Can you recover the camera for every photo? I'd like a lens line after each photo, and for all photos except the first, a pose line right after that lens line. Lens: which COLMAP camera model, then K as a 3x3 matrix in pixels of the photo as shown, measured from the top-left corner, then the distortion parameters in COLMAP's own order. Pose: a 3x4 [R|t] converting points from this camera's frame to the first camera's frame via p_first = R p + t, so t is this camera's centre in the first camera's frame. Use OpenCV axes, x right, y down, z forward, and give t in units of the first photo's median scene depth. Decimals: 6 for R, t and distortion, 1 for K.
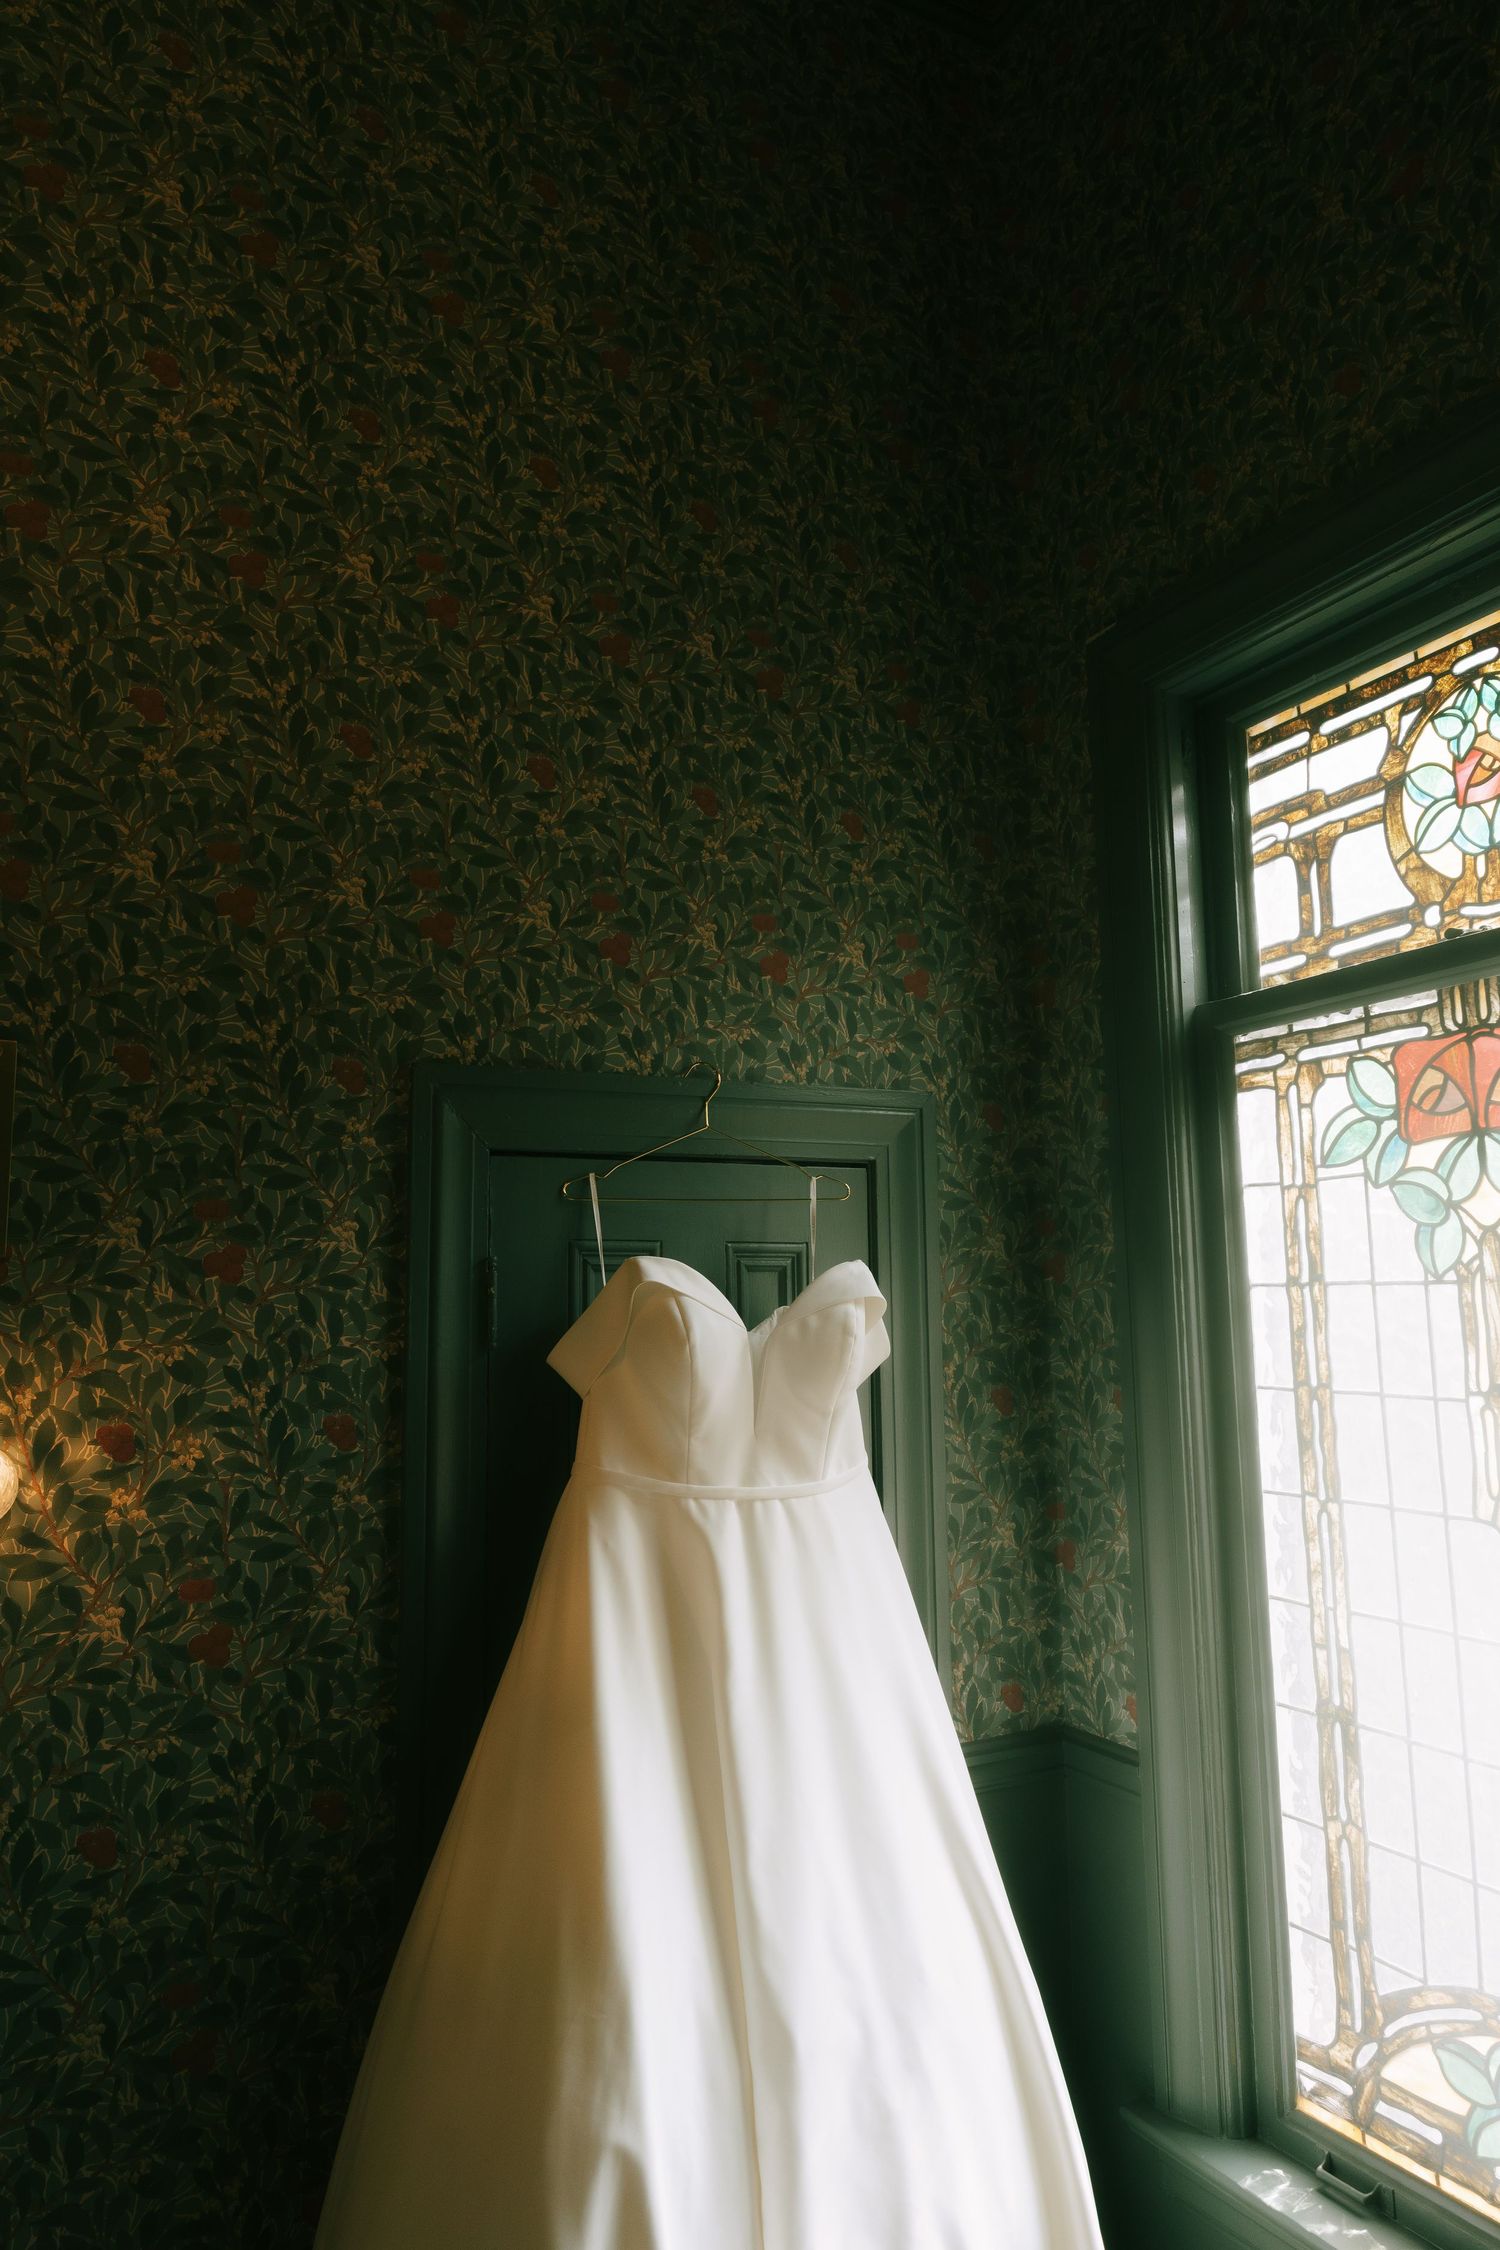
lens RADIAL K [[1495.6, 0, 758.8], [0, 1495.6, 1128.8], [0, 0, 1]] dist [-0.002021, 0.001149]
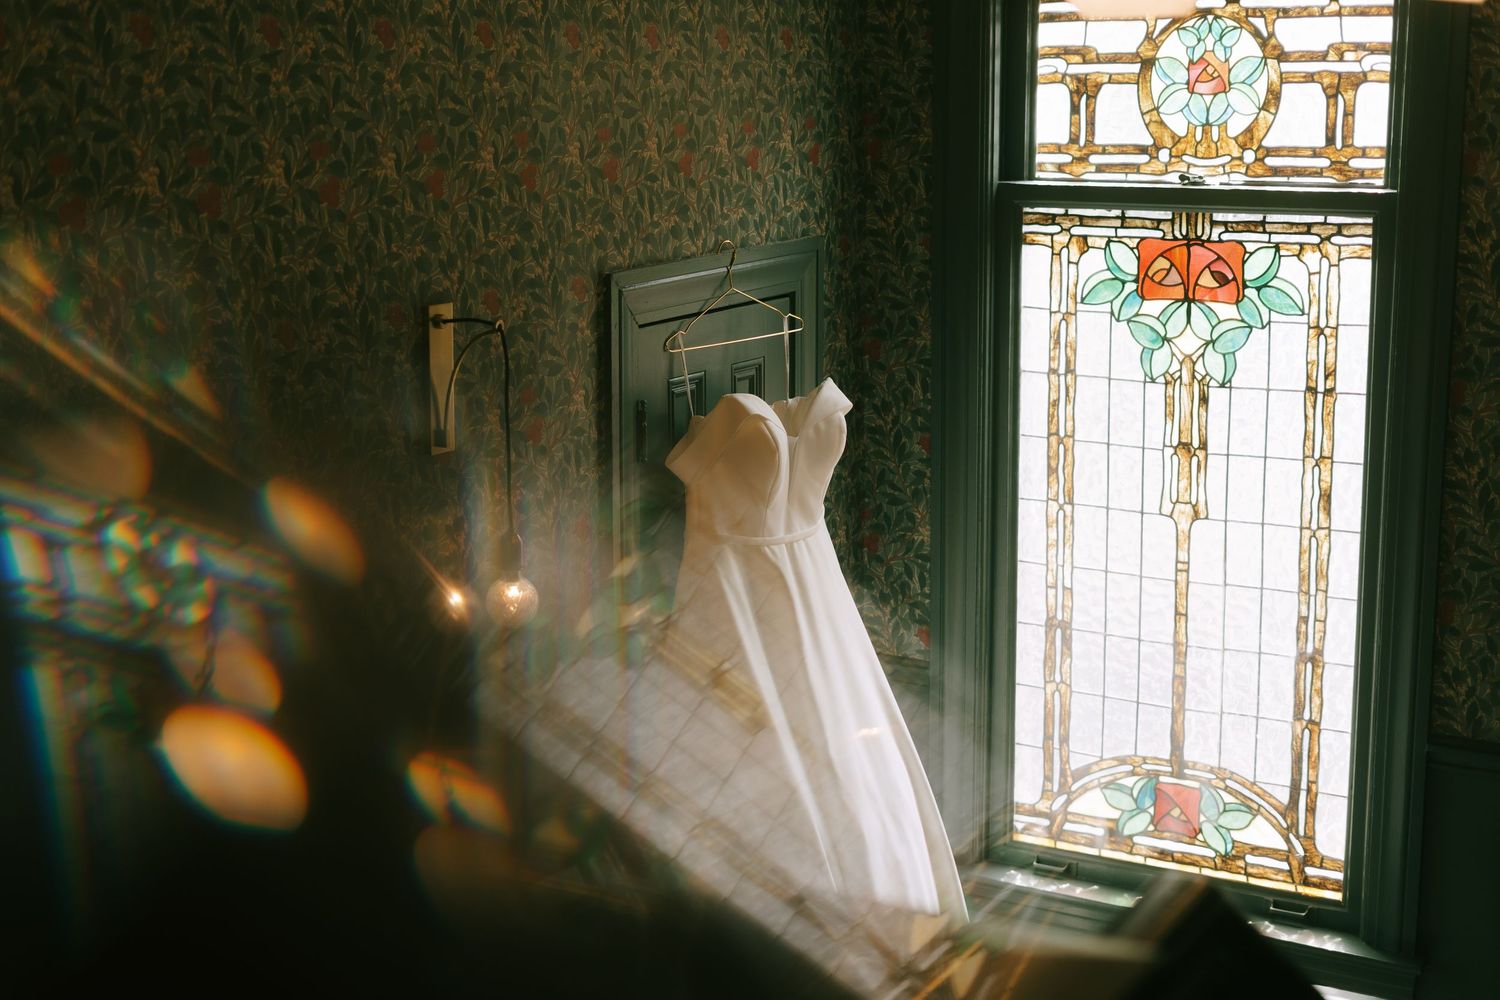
lens RADIAL K [[2195.9, 0, 750.0], [0, 2195.9, 500.0], [0, 0, 1]] dist [-0.002724, -0.055209]
pose [[0.855380, -0.093723, 0.509452, -1.176870], [-0.072541, 0.952131, 0.296959, -0.460003], [-0.512896, -0.290969, 0.807635, -0.796354]]
